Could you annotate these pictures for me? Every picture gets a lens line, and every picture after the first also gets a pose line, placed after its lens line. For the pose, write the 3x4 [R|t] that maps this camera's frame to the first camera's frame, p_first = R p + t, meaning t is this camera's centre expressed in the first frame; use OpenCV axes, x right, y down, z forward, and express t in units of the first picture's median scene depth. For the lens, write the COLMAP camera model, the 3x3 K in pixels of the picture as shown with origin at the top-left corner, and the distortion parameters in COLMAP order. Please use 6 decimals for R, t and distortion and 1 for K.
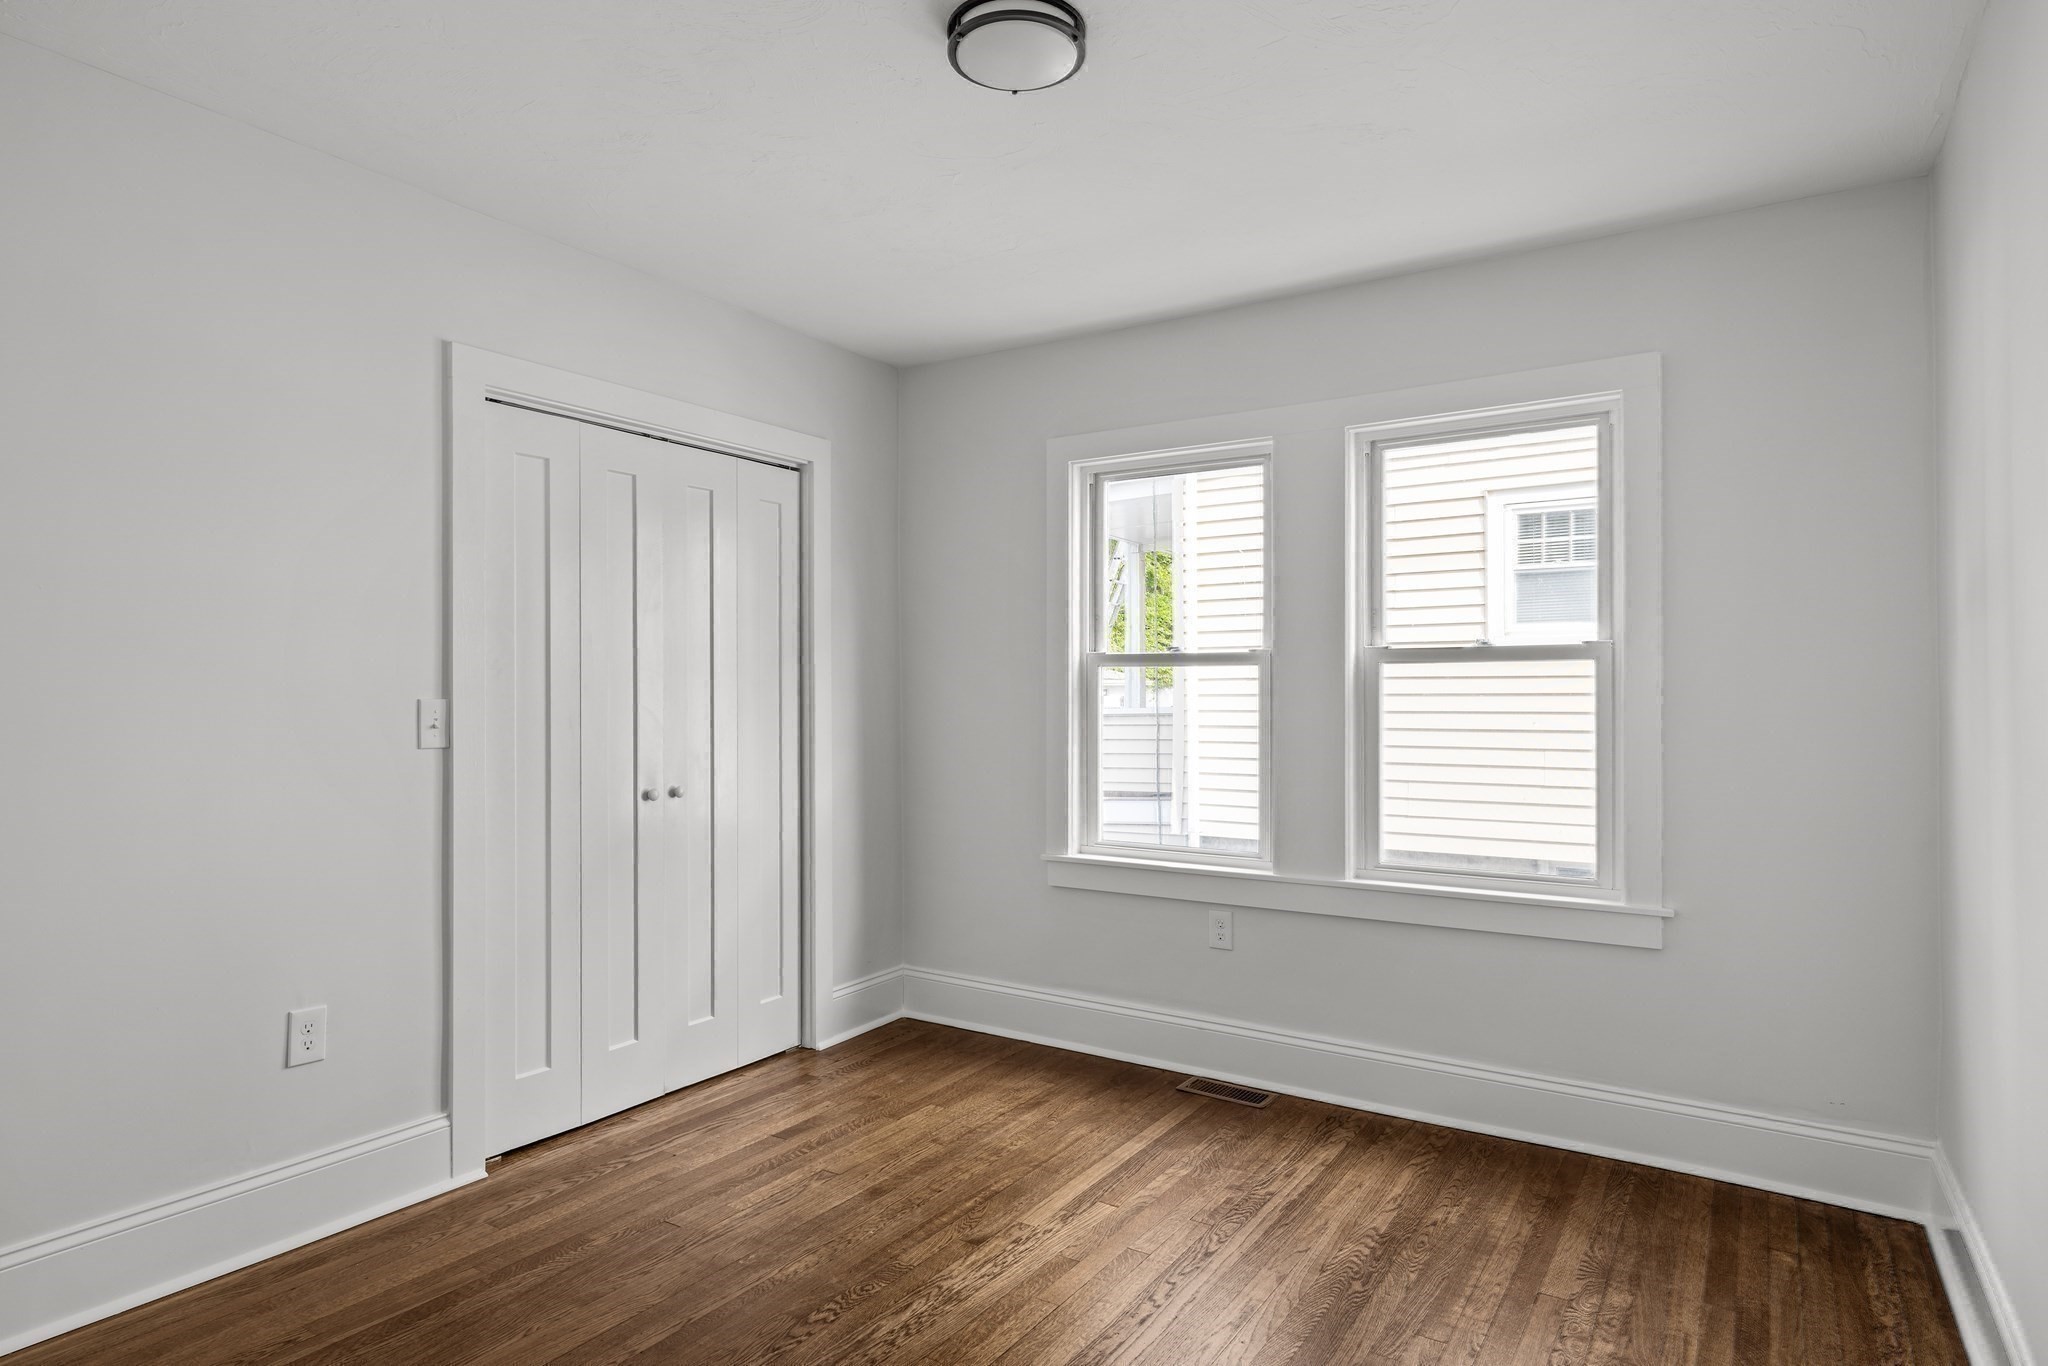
lens RADIAL K [[1118.1, 0, 1013.3], [0, 1118.1, 685.2], [0, 0, 1]] dist [0.004118, 0.000823]
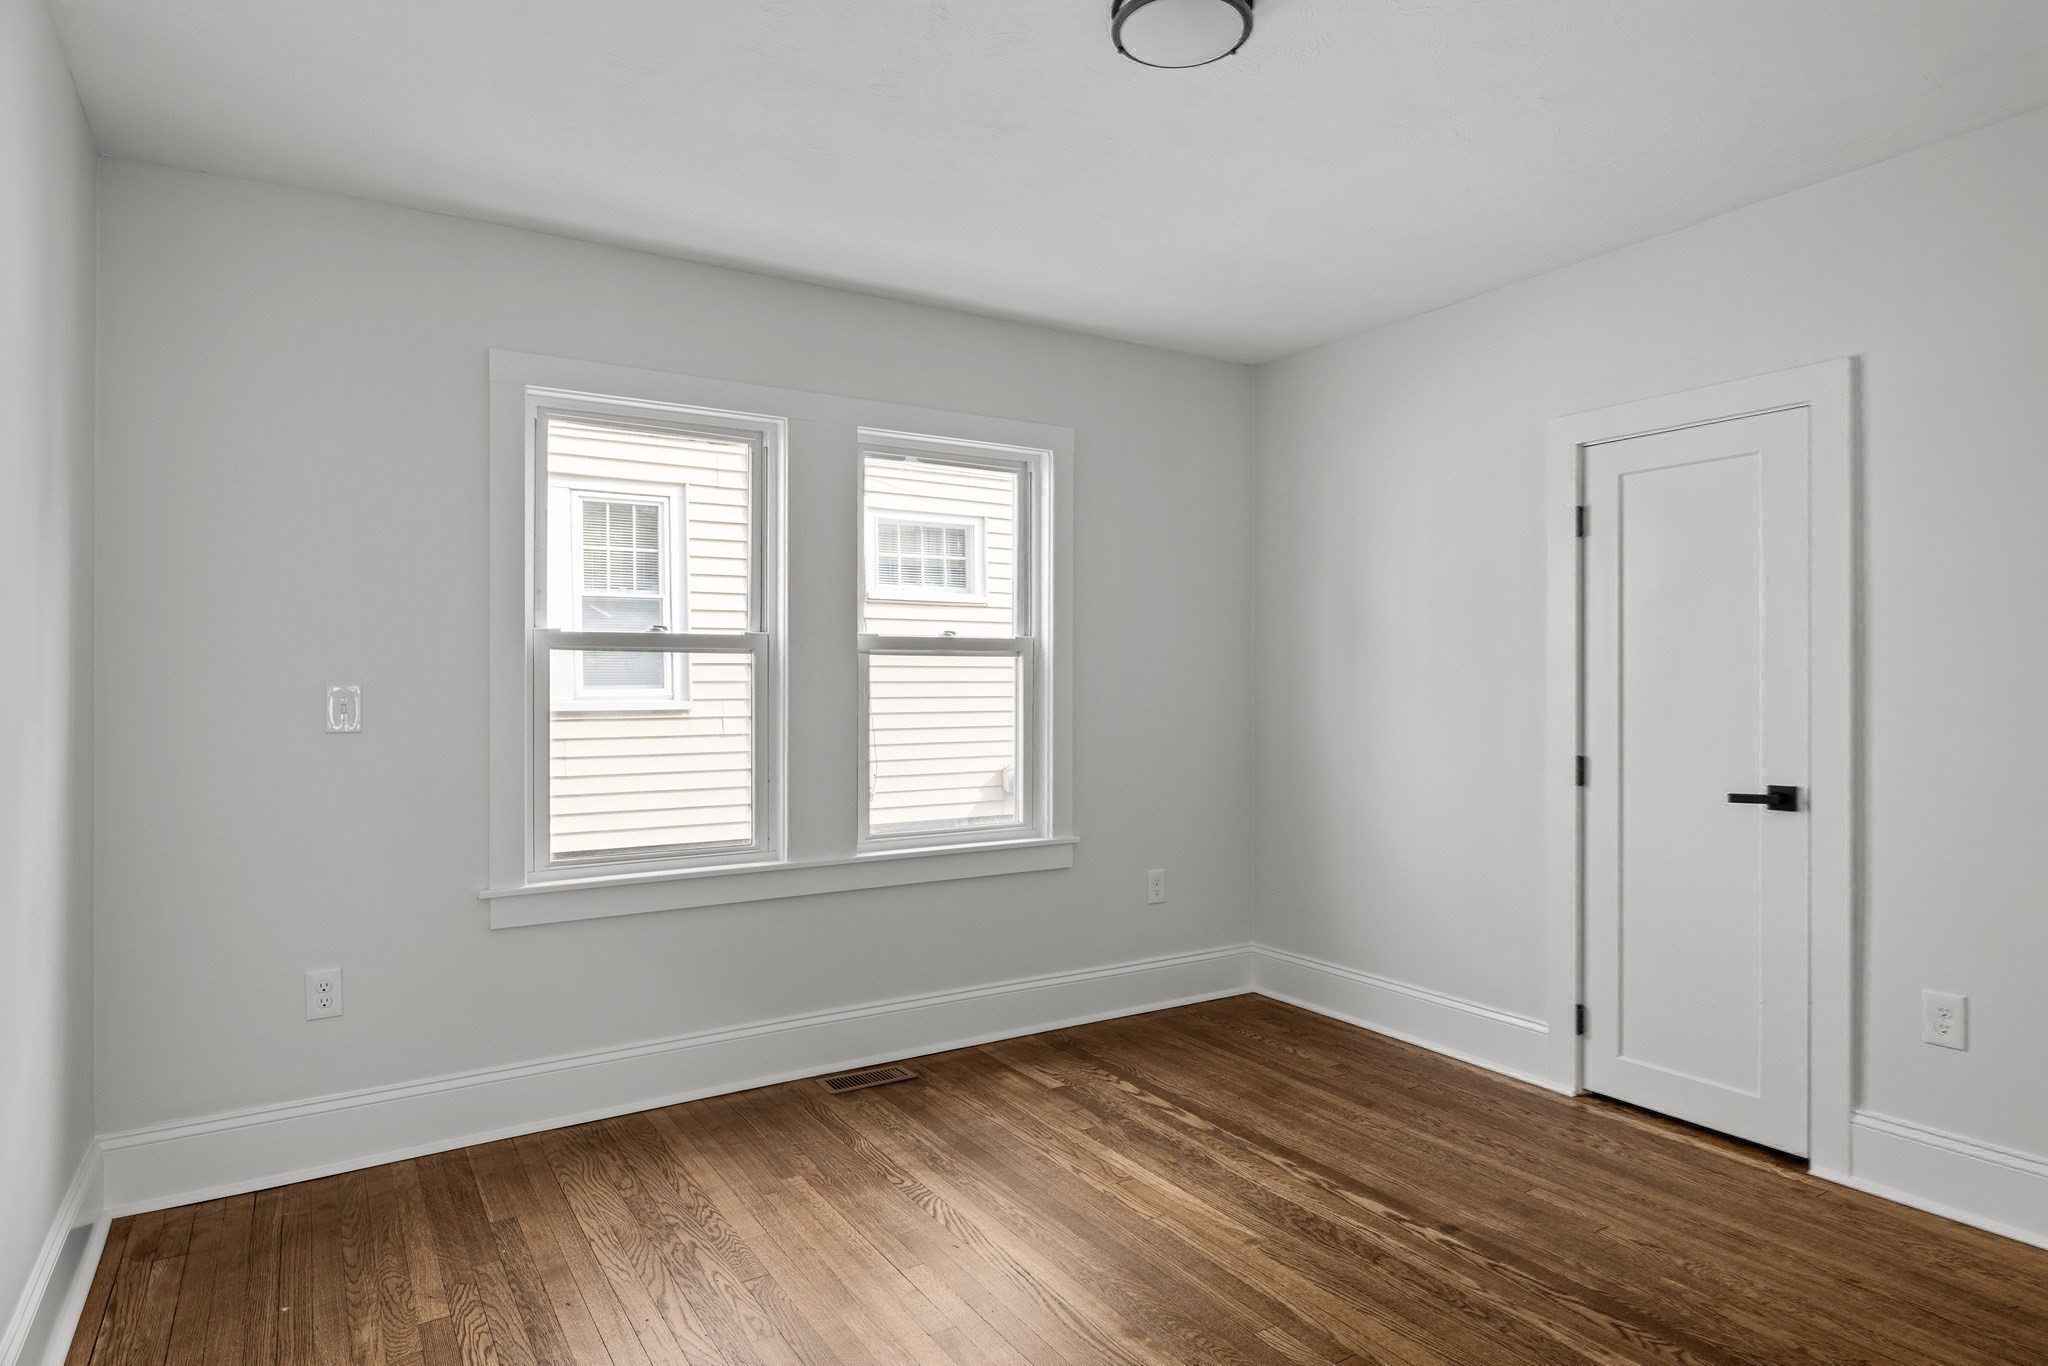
lens RADIAL K [[1160.0, 0, 1018.2], [0, 1160.0, 678.2], [0, 0, 1]] dist [0.001422, -0.002047]
pose [[0.426256, 0.002173, 0.904600, -0.610945], [-0.007652, 0.999970, 0.001204, 0.002947], [-0.904570, -0.007436, 0.426260, 0.387172]]
